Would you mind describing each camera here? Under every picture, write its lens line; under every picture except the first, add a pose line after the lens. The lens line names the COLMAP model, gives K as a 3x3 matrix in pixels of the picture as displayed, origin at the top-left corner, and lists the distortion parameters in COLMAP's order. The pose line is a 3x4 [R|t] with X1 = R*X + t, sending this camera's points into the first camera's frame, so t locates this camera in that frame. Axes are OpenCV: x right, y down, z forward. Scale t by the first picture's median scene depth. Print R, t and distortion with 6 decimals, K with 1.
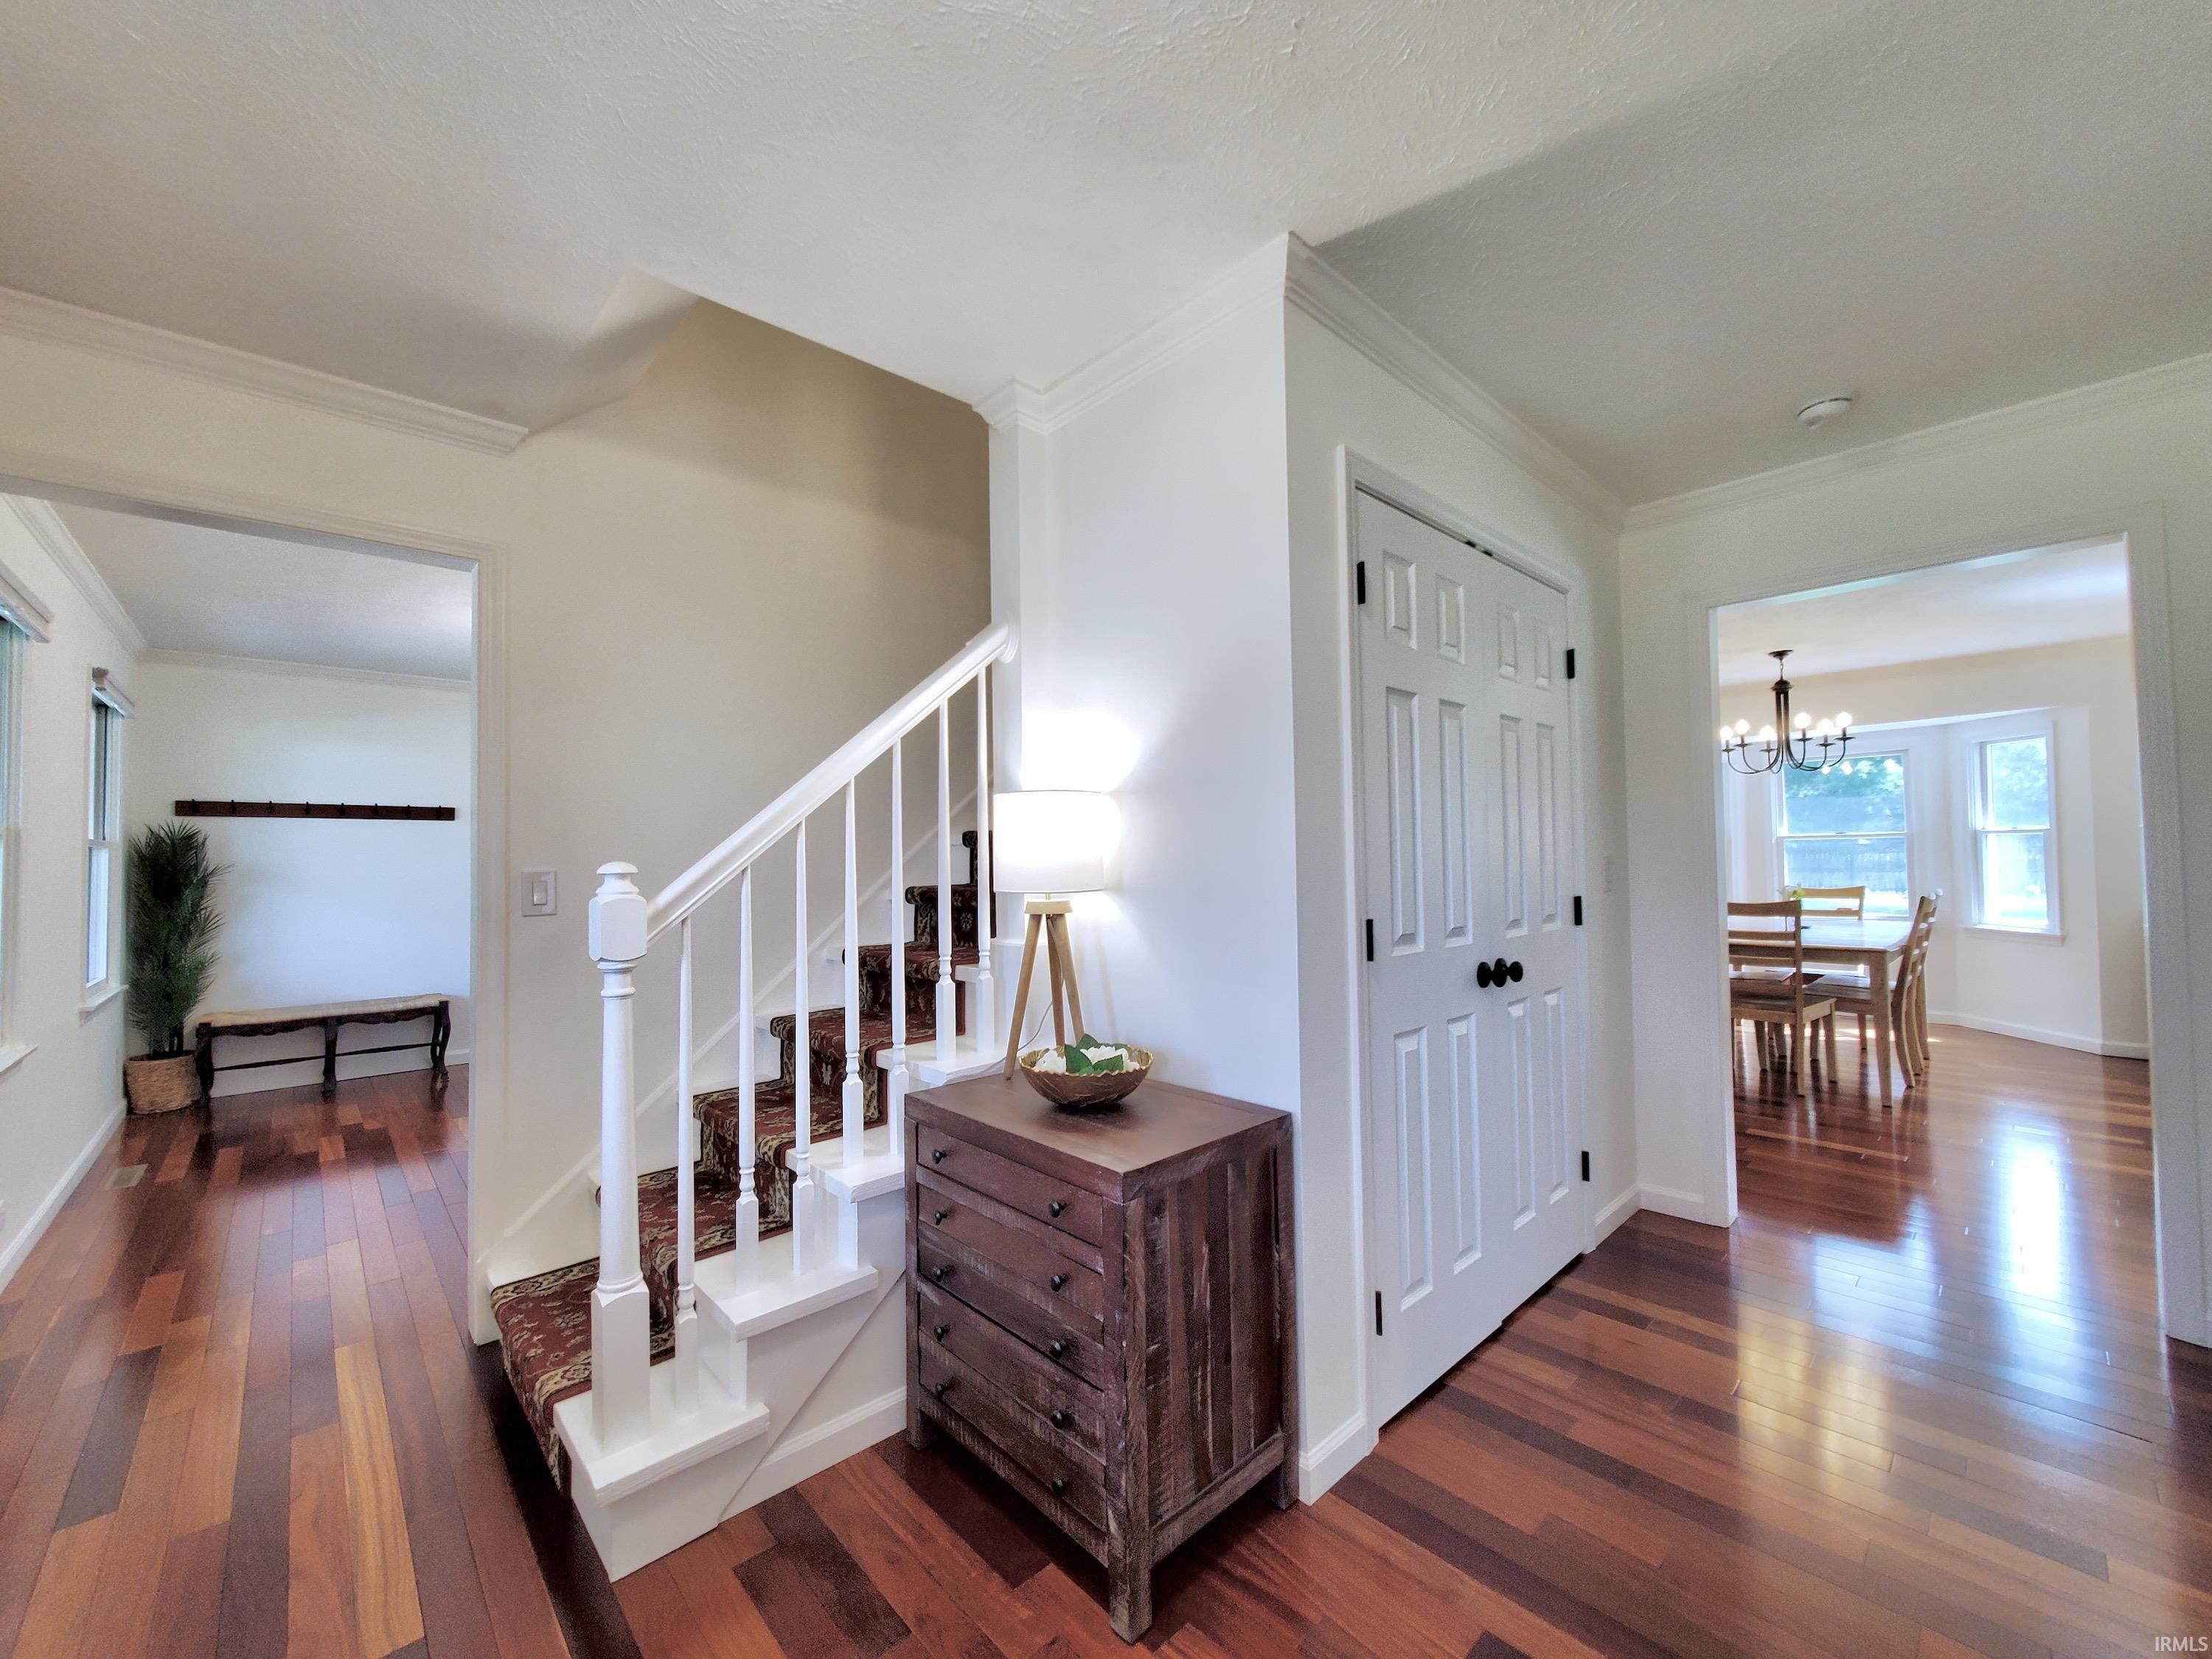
lens RADIAL K [[871.9, 0, 1098.1], [0, 871.9, 827.5], [0, 0, 1]] dist [-0.001381, -0.002188]
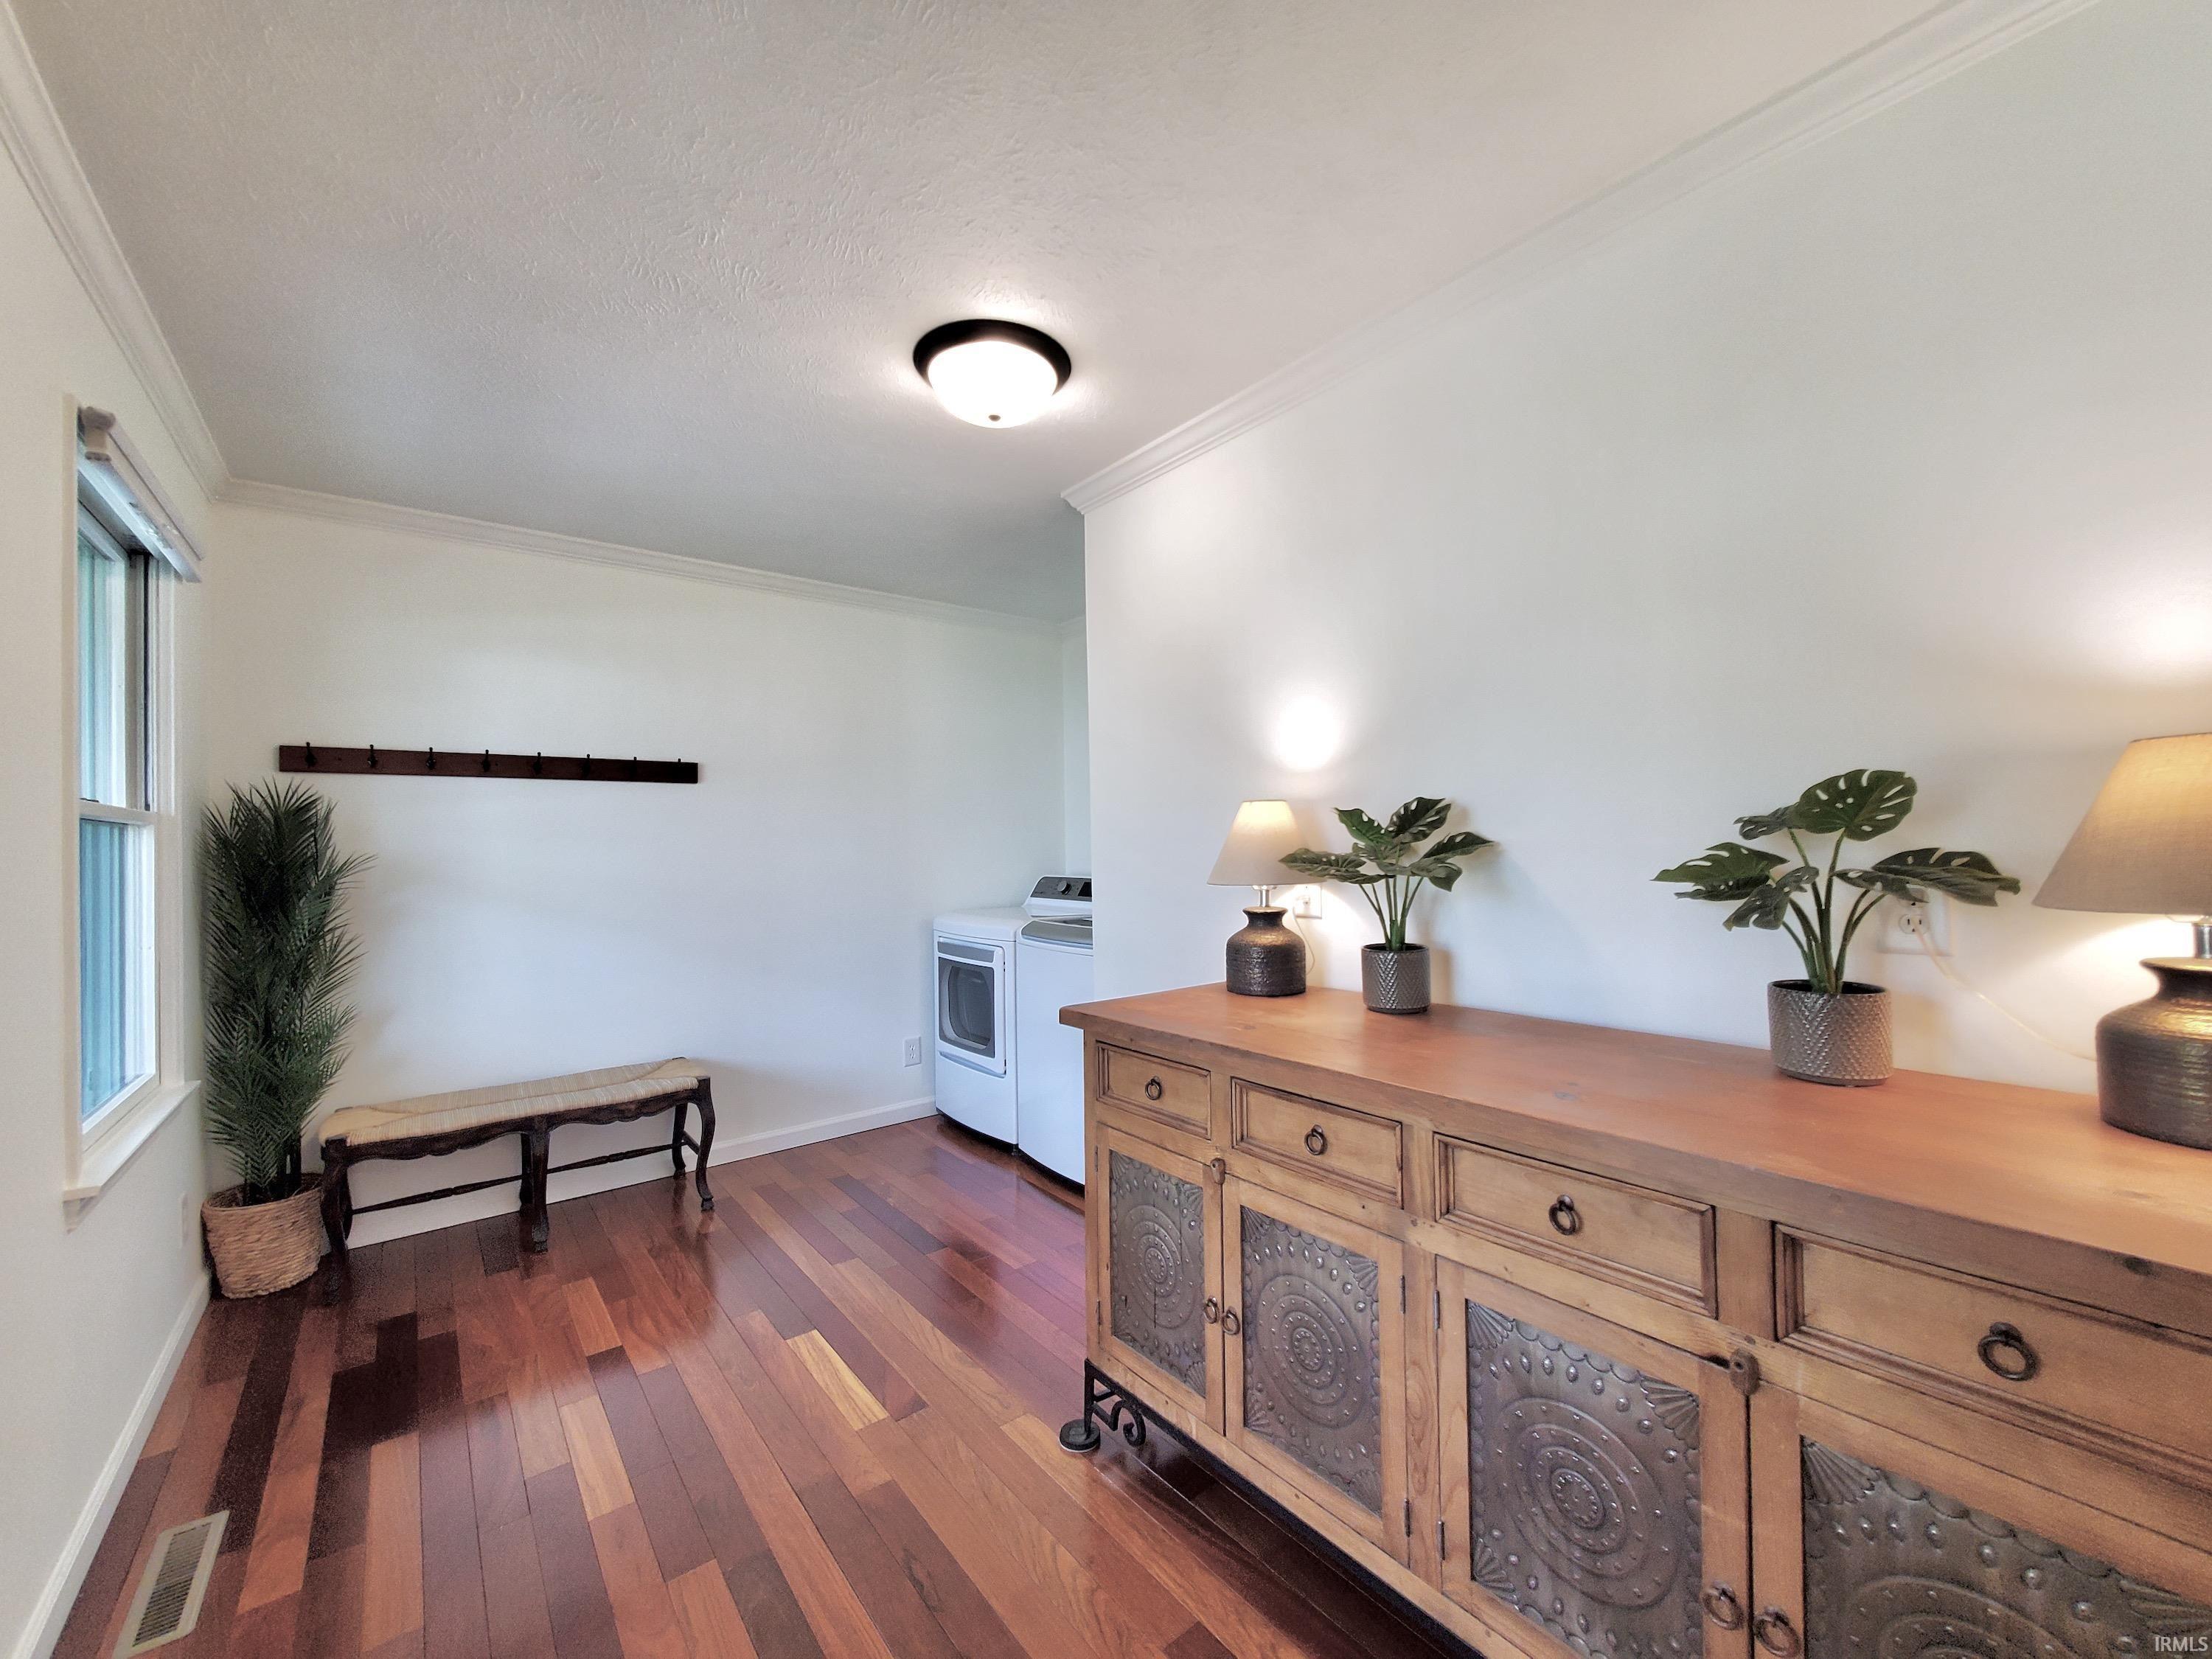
lens RADIAL K [[871.9, 0, 1106.4], [0, 871.9, 828.6], [0, 0, 1]] dist [-0.001381, -0.002188]
pose [[0.997525, -0.004544, -0.070165, -0.484099], [0.005937, 0.999789, 0.019648, 0.016883], [0.070061, -0.020016, 0.997342, 0.471261]]
